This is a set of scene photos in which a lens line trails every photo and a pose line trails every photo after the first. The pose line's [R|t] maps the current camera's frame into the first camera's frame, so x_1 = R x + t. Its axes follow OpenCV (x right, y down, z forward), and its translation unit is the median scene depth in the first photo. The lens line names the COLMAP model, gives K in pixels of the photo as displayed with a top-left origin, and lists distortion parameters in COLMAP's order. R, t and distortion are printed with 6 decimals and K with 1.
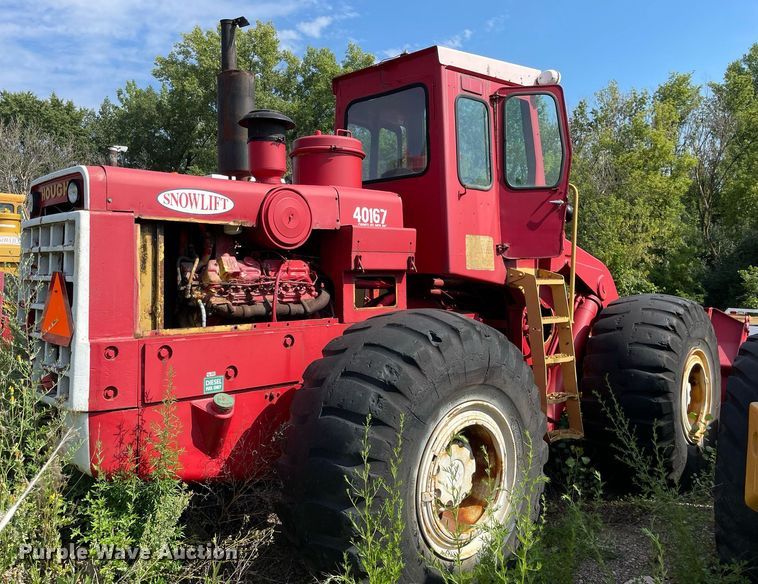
lens RADIAL K [[648.4, 0, 337.3], [0, 648.4, 260.5], [0, 0, 1]] dist [0.121453, -0.189182]
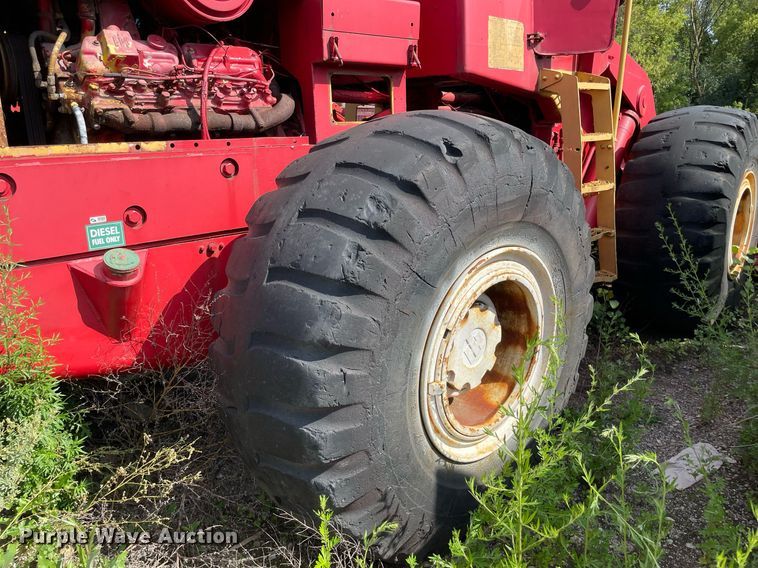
lens RADIAL K [[577.4, 0, 379.0], [0, 577.4, 284.0], [0, 0, 1]] dist [0.061604, -0.081573]
pose [[0.998174, -0.037020, 0.047727, 0.045788], [0.022097, 0.959197, 0.281874, 0.074699], [-0.056215, -0.280305, 0.958264, 0.394787]]
